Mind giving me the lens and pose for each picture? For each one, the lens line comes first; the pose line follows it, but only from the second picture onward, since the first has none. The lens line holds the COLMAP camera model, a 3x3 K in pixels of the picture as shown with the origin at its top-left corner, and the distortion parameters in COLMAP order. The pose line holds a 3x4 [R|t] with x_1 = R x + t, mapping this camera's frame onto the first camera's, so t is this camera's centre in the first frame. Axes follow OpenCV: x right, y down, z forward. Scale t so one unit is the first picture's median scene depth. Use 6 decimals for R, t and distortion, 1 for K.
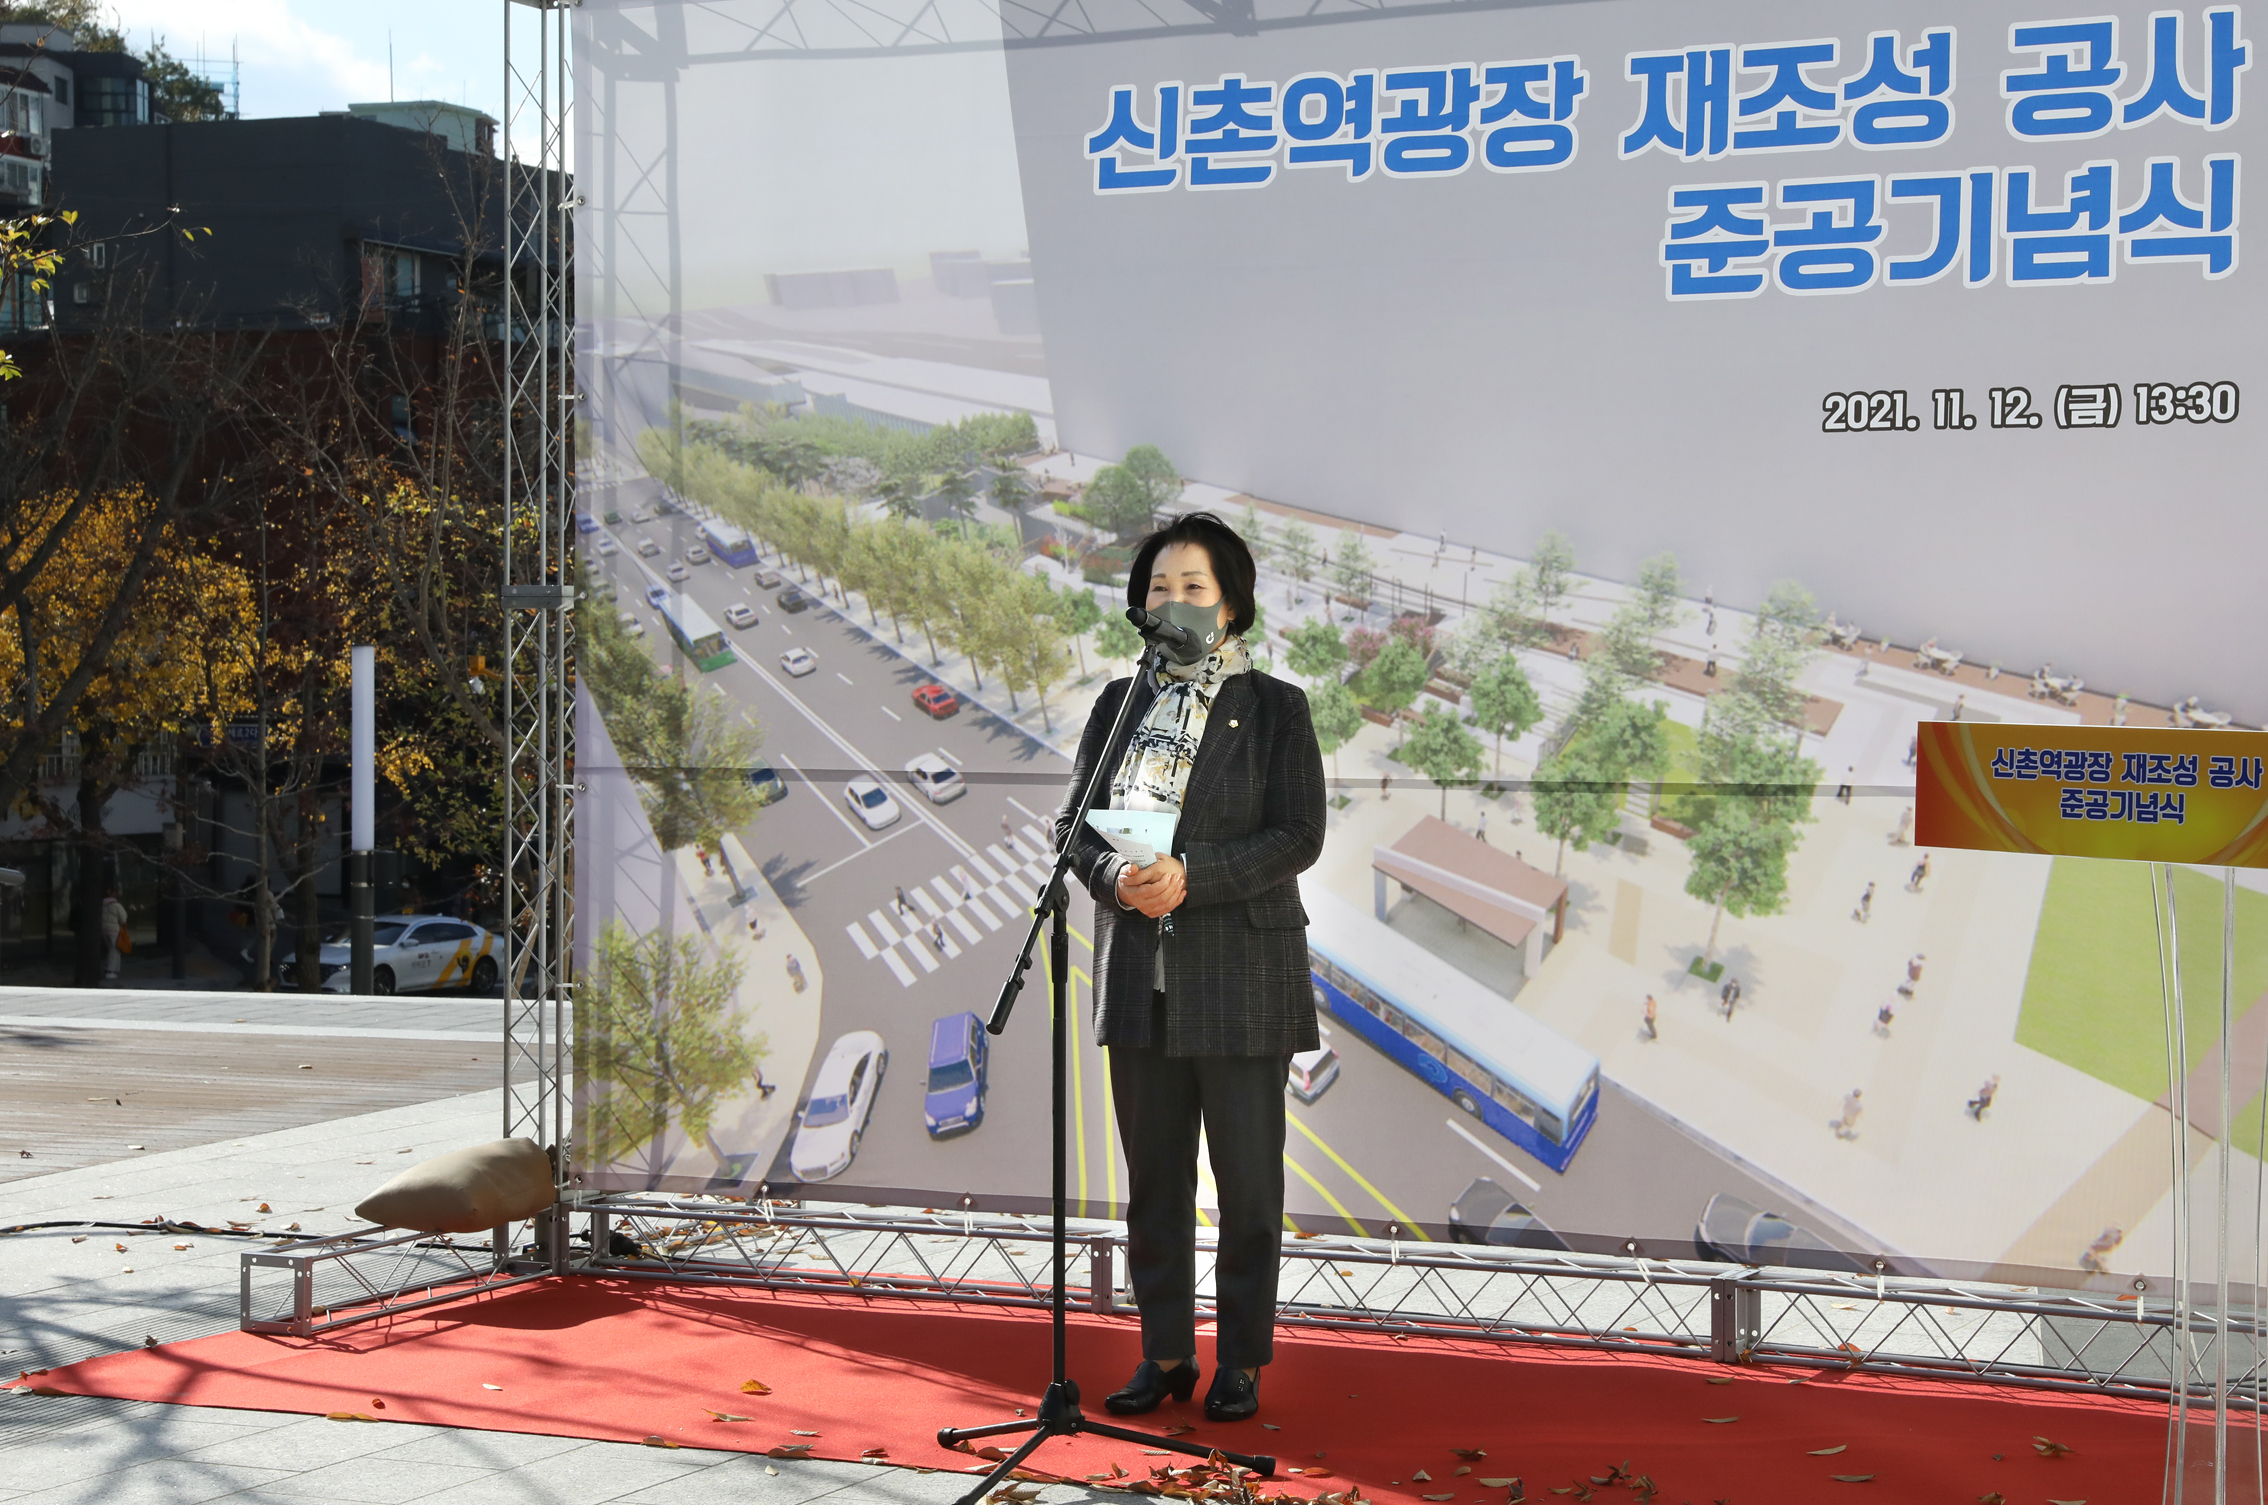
lens RADIAL K [[4173.3, 0, 1187.1], [0, 4173.3, 737.6], [0, 0, 1]] dist [0.187966, 0.000000]
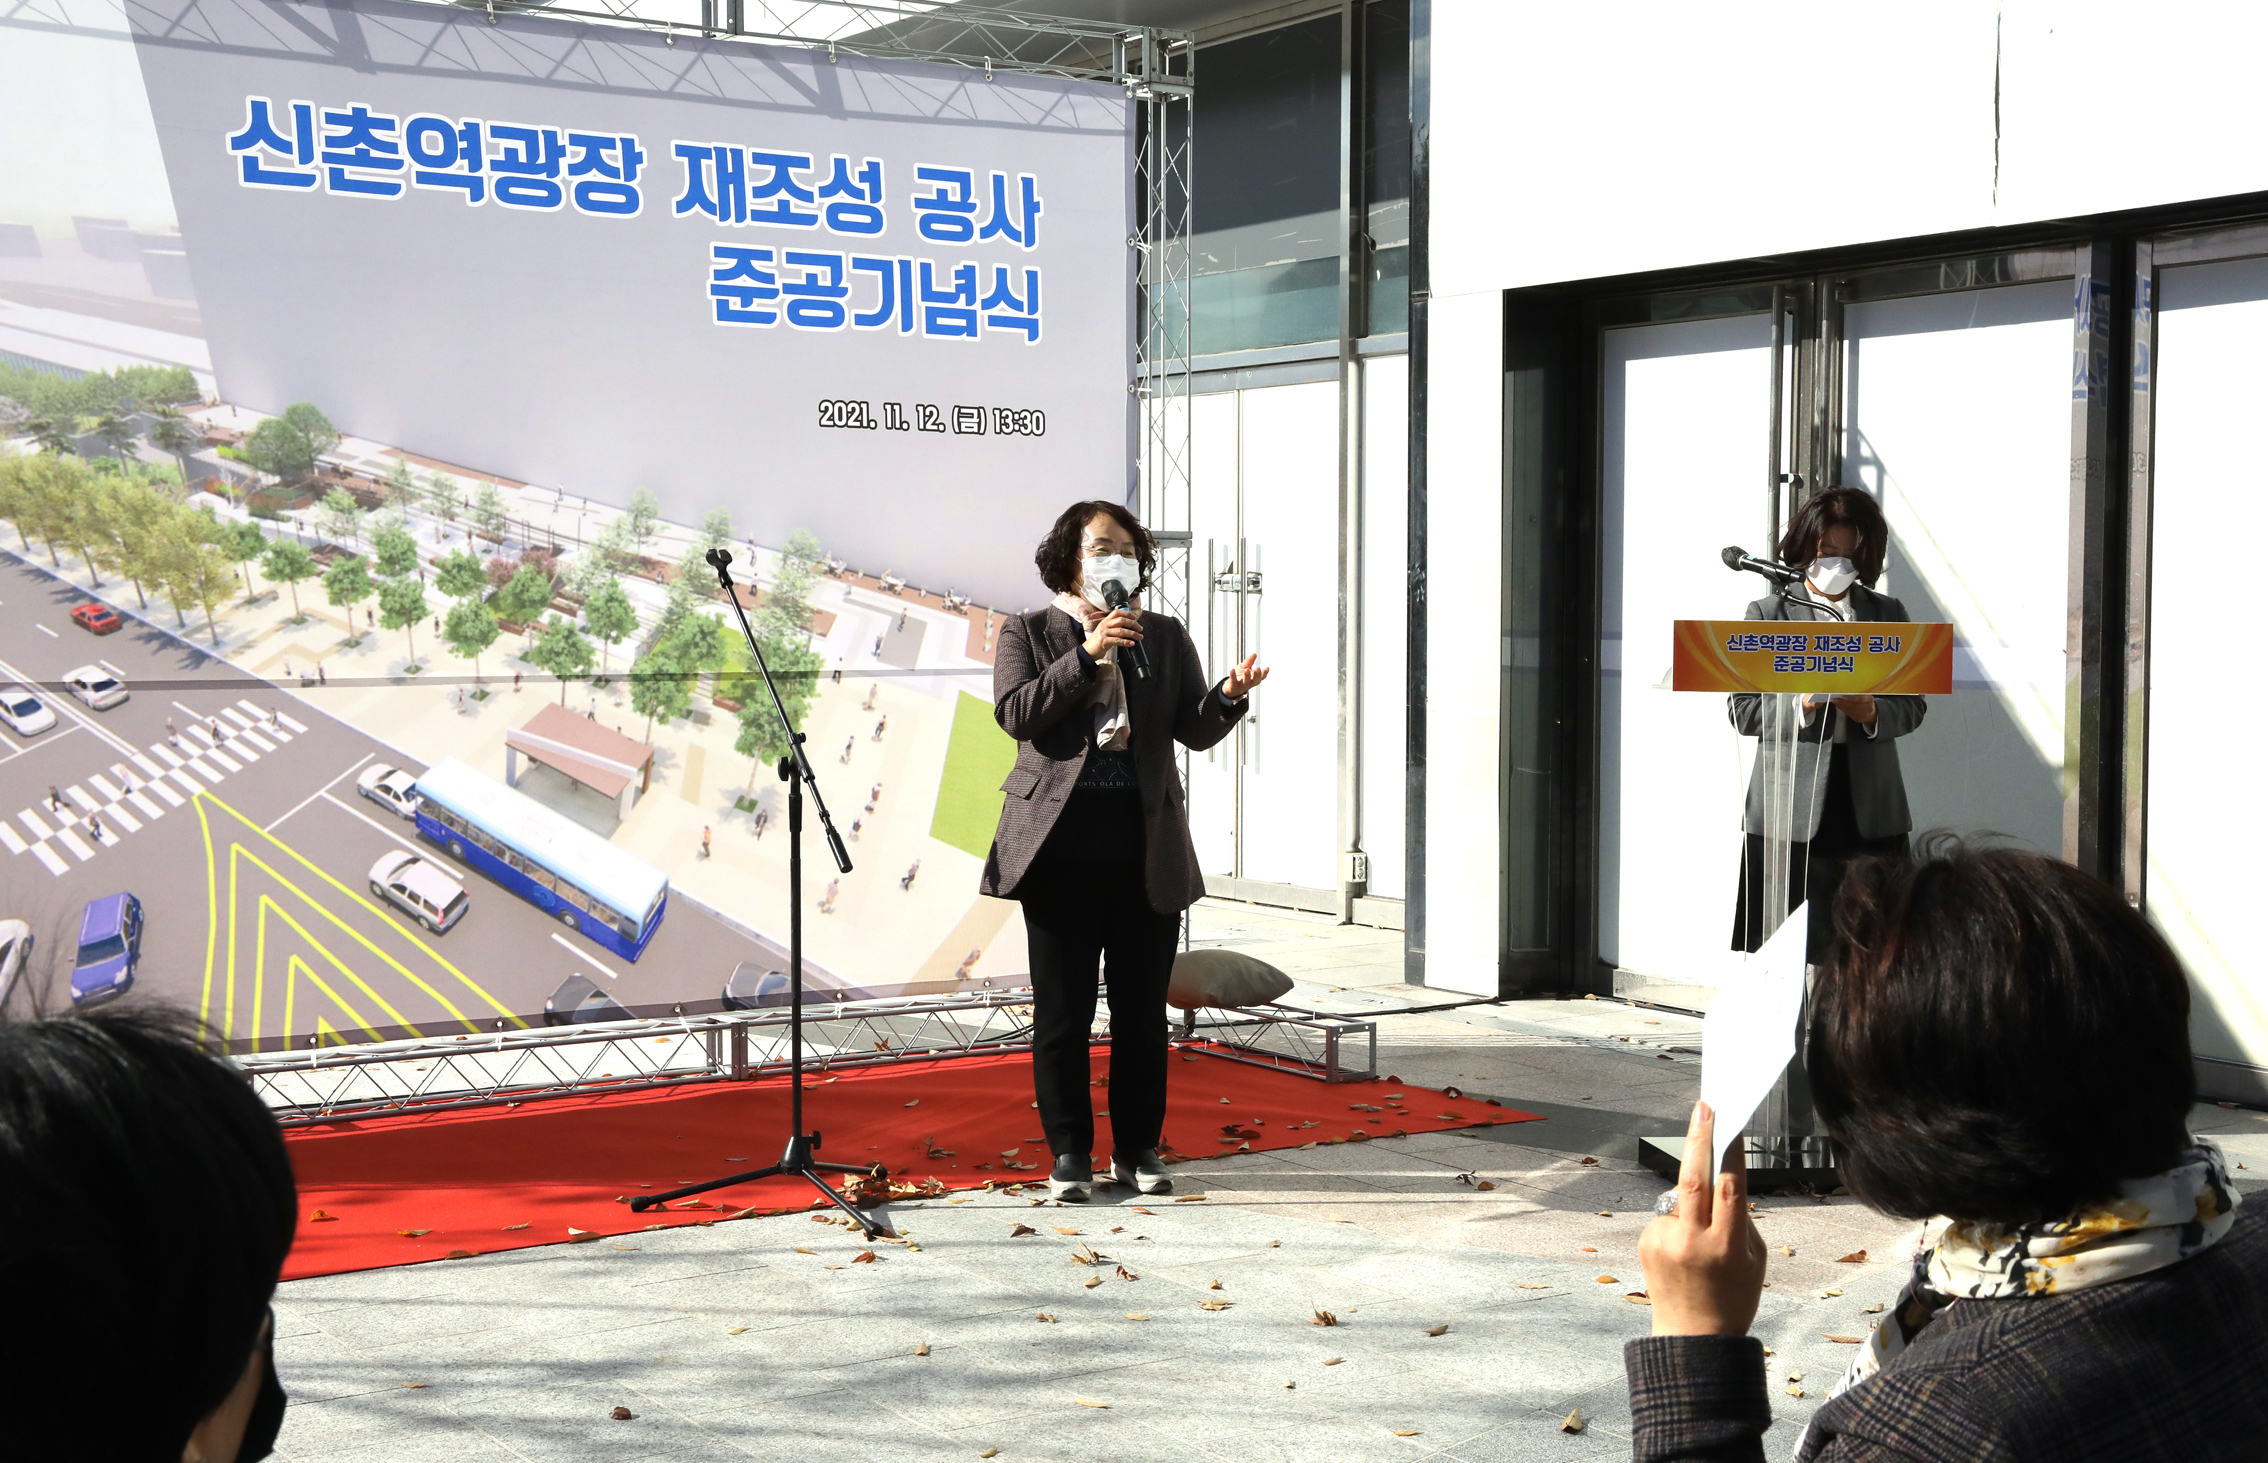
lens RADIAL K [[2927.9, 0, 1141.5], [0, 2927.9, 723.8], [0, 0, 1]] dist [0.068101, 0.000000]
pose [[0.505405, -0.039956, 0.861957, -0.639380], [0.014943, 0.999183, 0.037555, -0.006520], [-0.862753, -0.006101, 0.505589, 0.376809]]
